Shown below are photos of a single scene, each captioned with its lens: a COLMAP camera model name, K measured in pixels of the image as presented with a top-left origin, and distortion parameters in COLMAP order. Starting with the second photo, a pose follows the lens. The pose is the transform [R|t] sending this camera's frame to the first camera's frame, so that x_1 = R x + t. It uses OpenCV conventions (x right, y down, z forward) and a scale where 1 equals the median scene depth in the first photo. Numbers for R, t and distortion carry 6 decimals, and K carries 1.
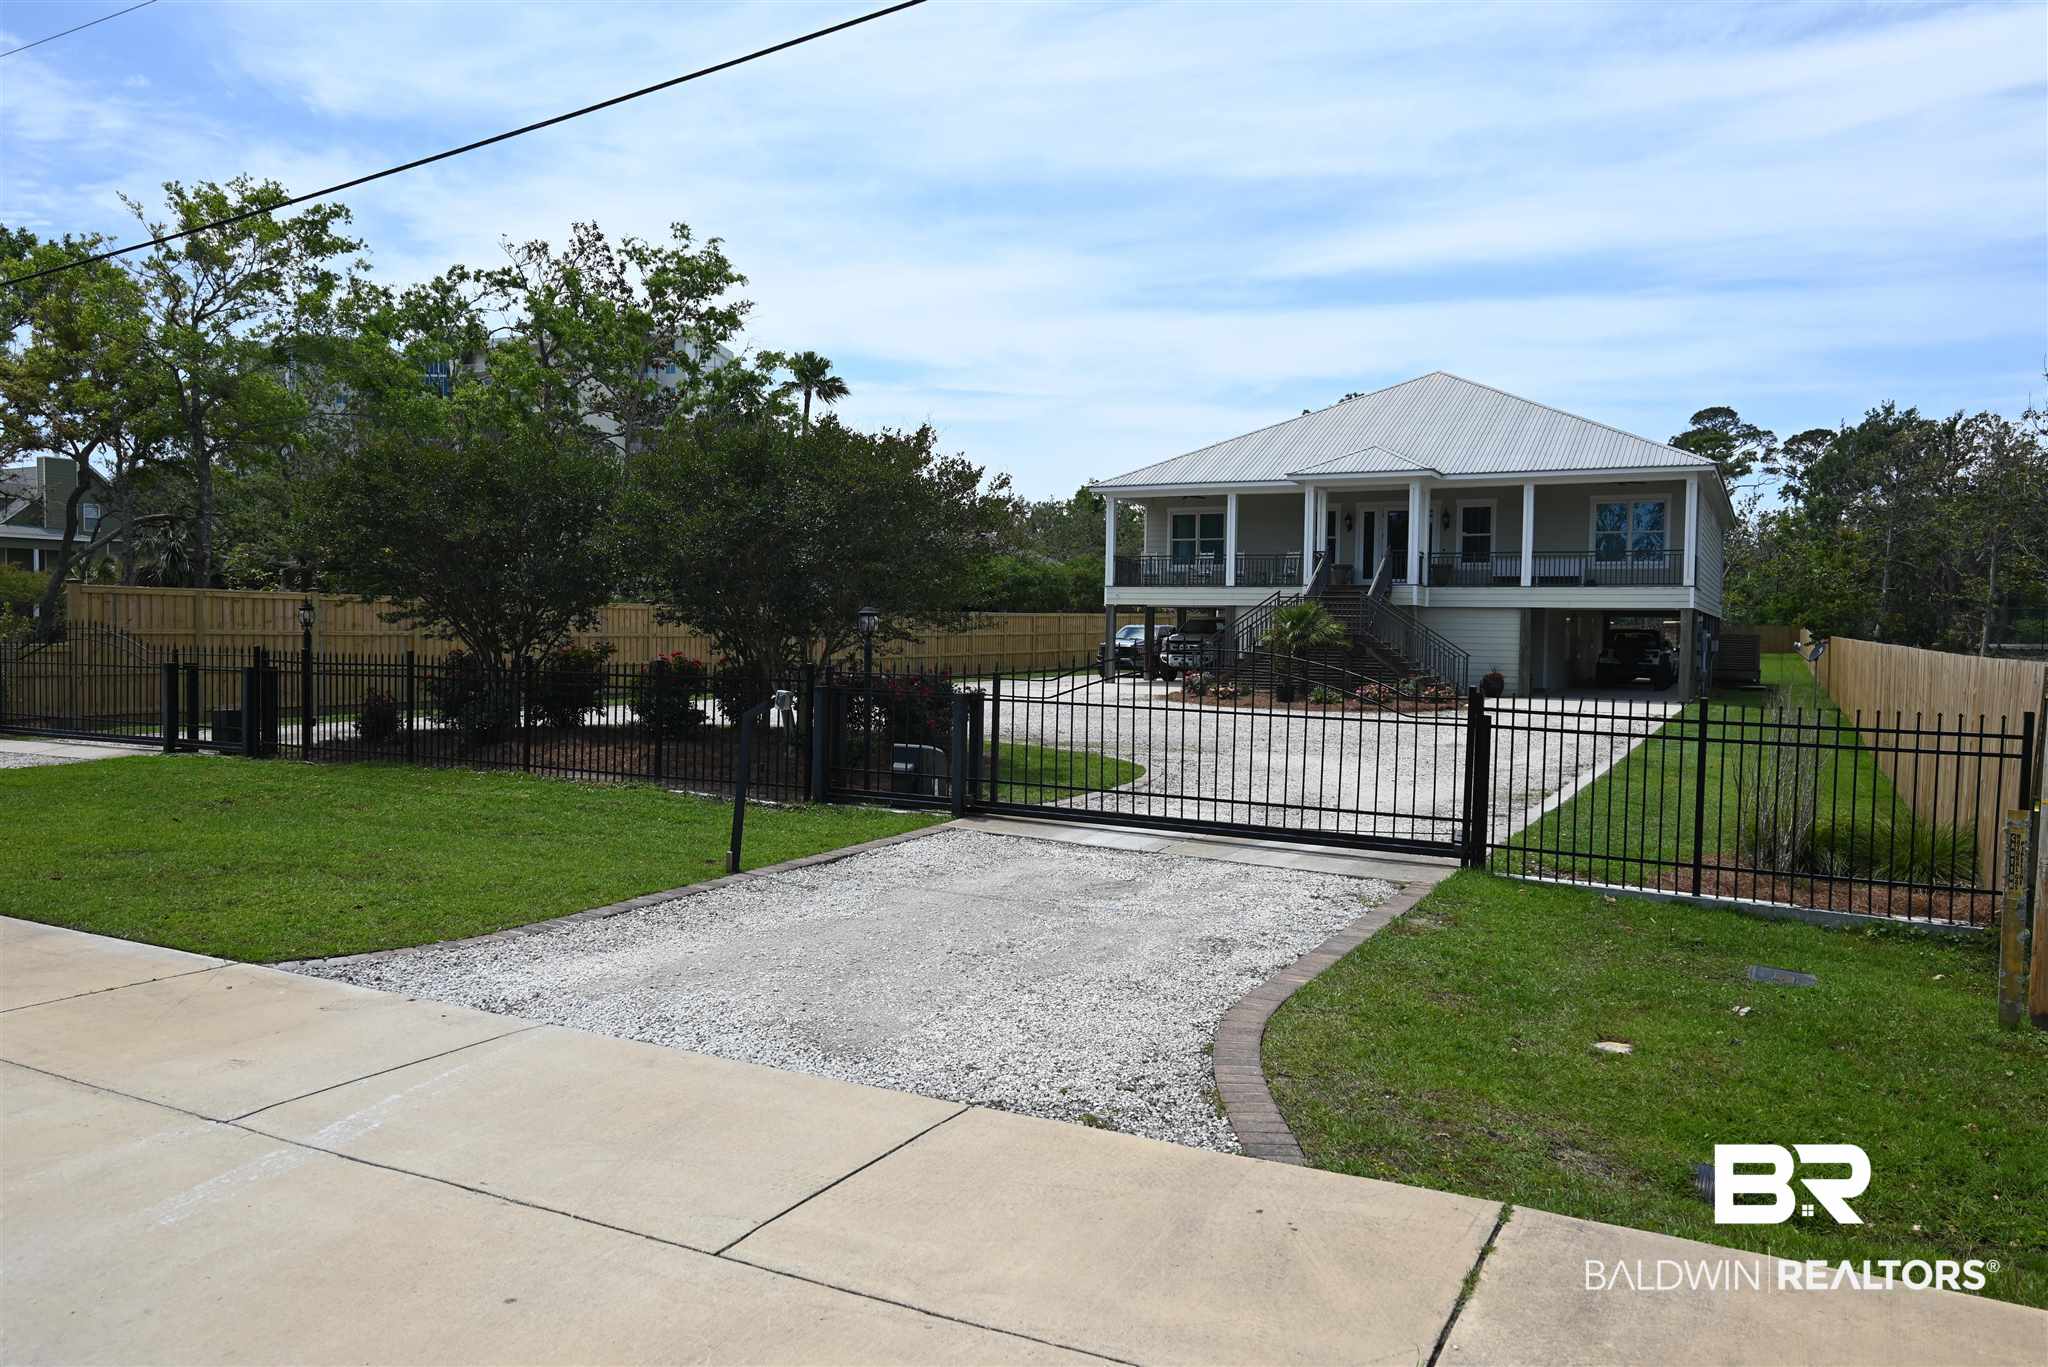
lens RADIAL K [[1416.5, 0, 1033.6], [0, 1416.5, 691.2], [0, 0, 1]] dist [0.003601, 0.001738]
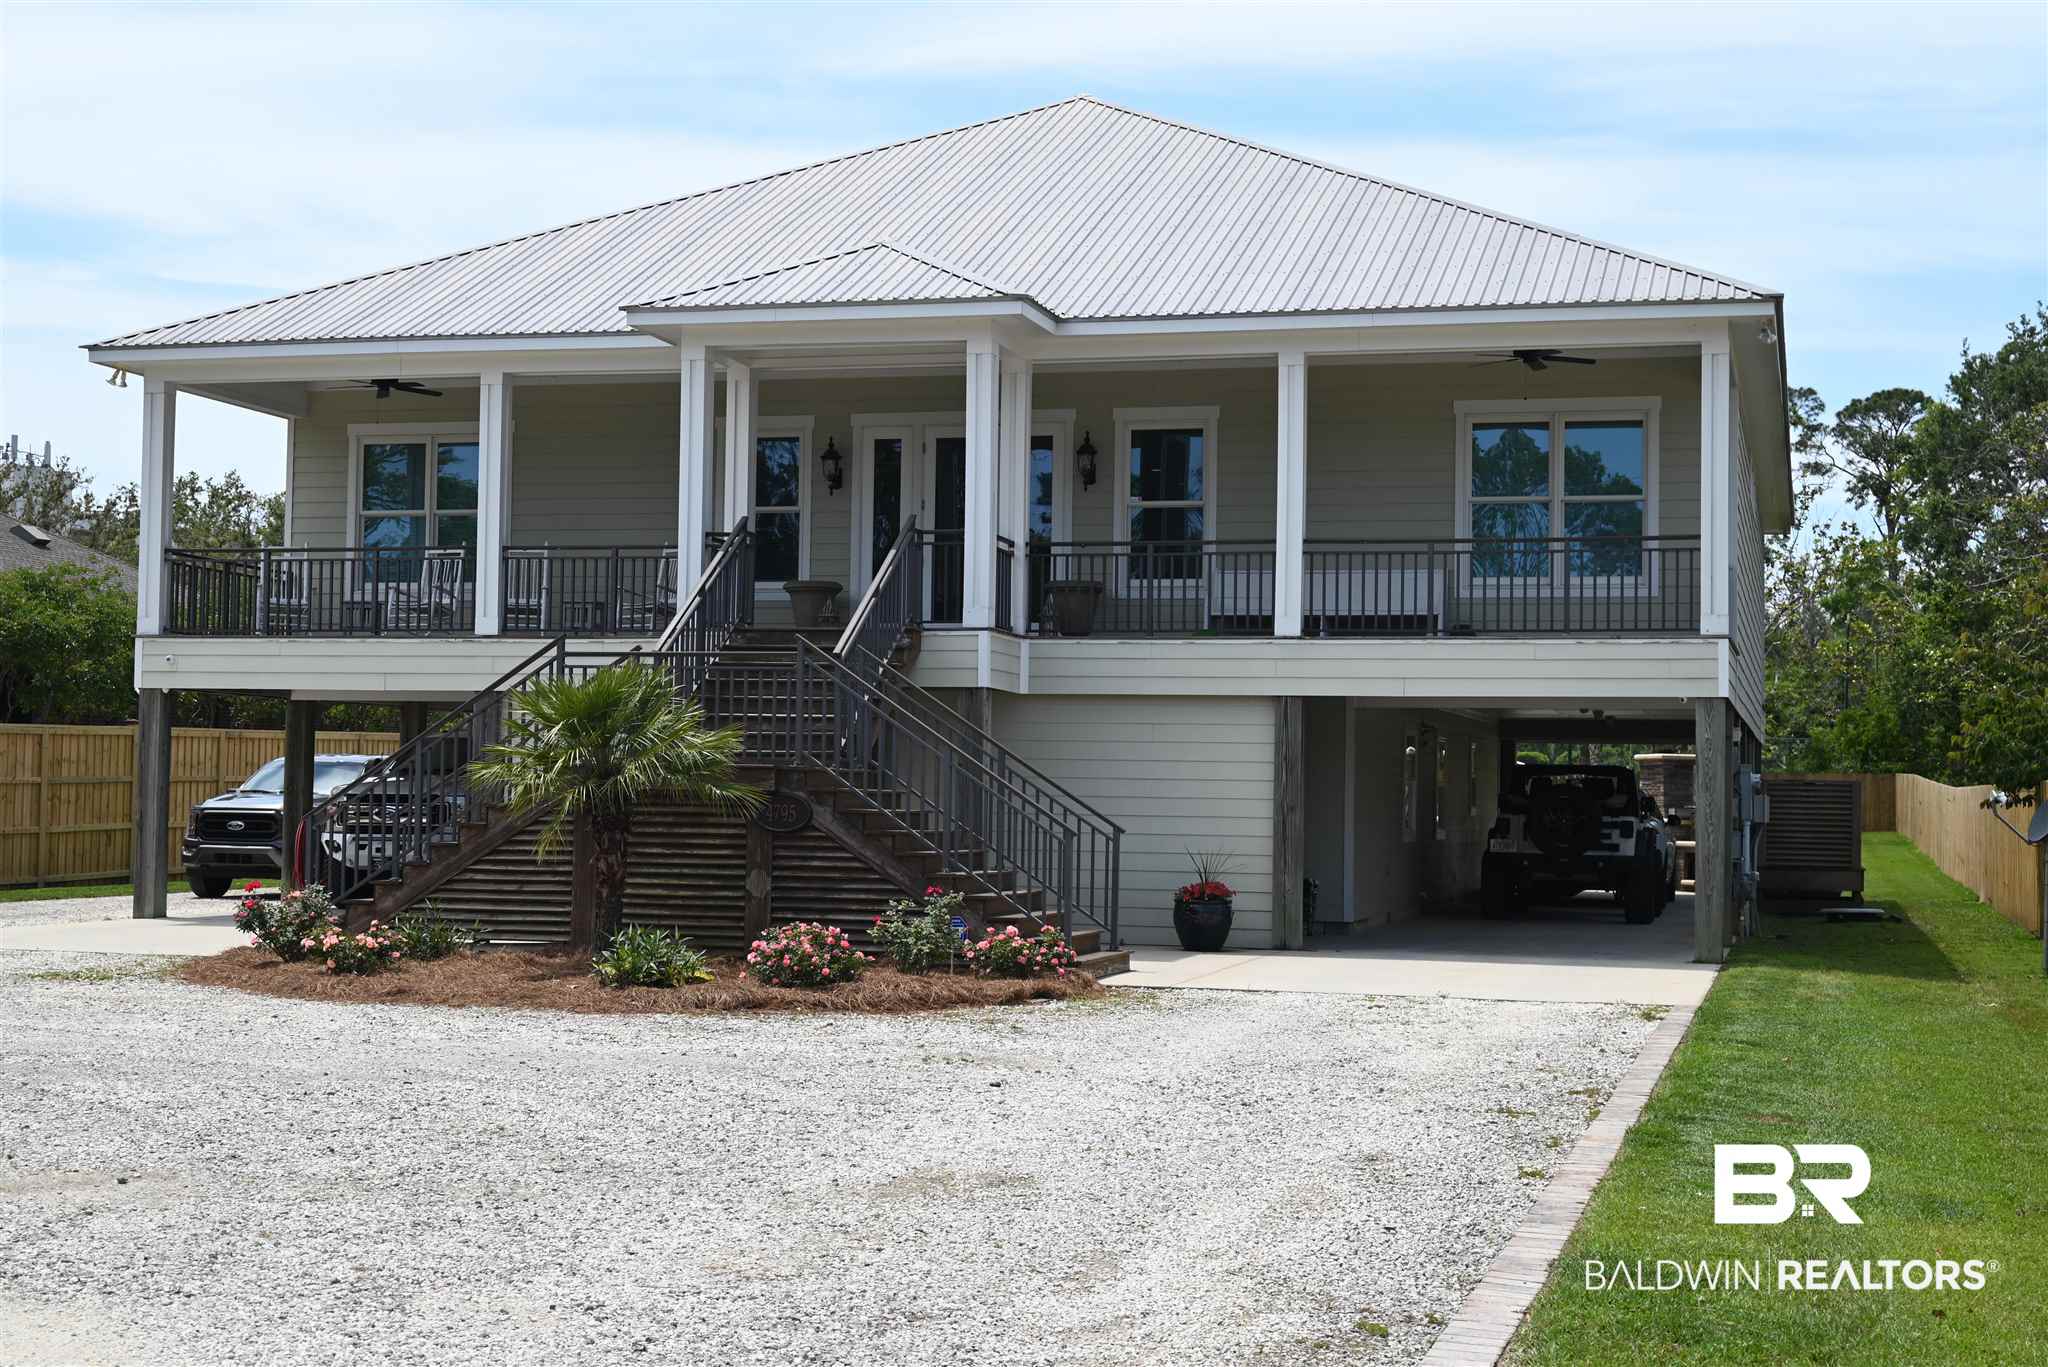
lens RADIAL K [[2974.0, 0, 1020.8], [0, 2974.0, 682.1], [0, 0, 1]] dist [-0.052368, 0.000000]
pose [[0.976183, 0.007979, 0.216800, 0.114221], [0.009389, 0.996834, -0.078961, -0.004212], [-0.216744, 0.079116, 0.973017, 0.275180]]
